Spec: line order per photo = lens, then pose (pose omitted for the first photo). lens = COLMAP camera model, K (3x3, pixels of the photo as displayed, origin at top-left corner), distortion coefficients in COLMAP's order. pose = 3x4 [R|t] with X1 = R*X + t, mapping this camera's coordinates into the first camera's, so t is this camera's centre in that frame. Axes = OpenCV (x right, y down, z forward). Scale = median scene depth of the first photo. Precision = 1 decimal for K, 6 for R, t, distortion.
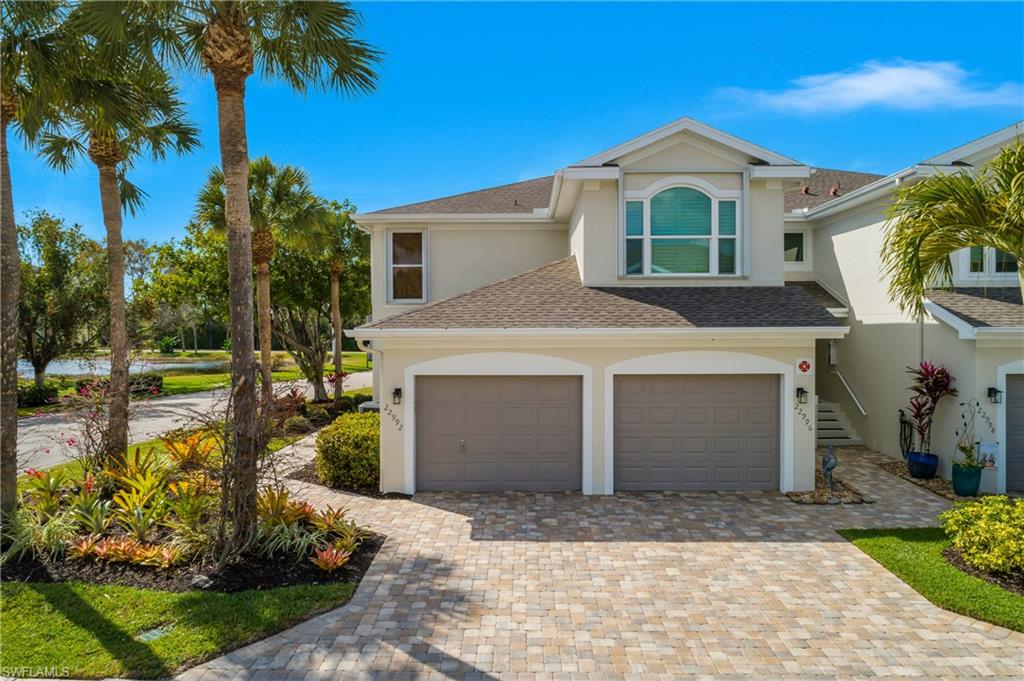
lens RADIAL K [[679.8, 0, 512.0], [0, 679.8, 340.5], [0, 0, 1]] dist [-0.000789, -0.000097]
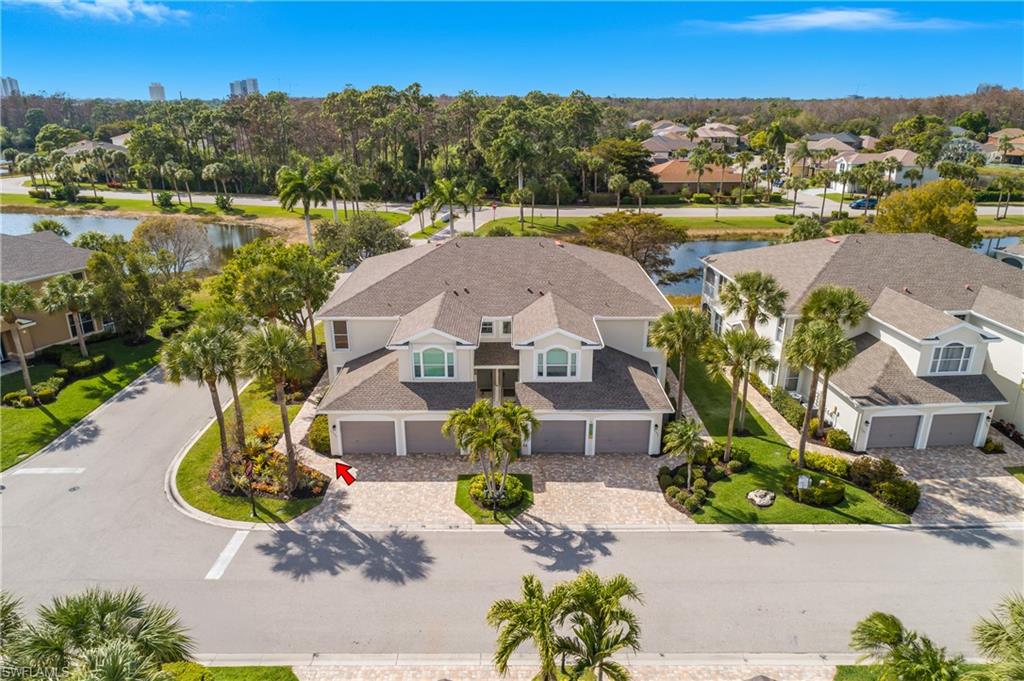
lens RADIAL K [[679.8, 0, 512.0], [0, 679.8, 340.5], [0, 0, 1]] dist [-0.000789, -0.000097]
pose [[0.999736, -0.004506, 0.022538, 0.564369], [-0.003033, 0.946145, 0.323729, -1.280909], [-0.022783, -0.323712, 0.945881, -1.789060]]
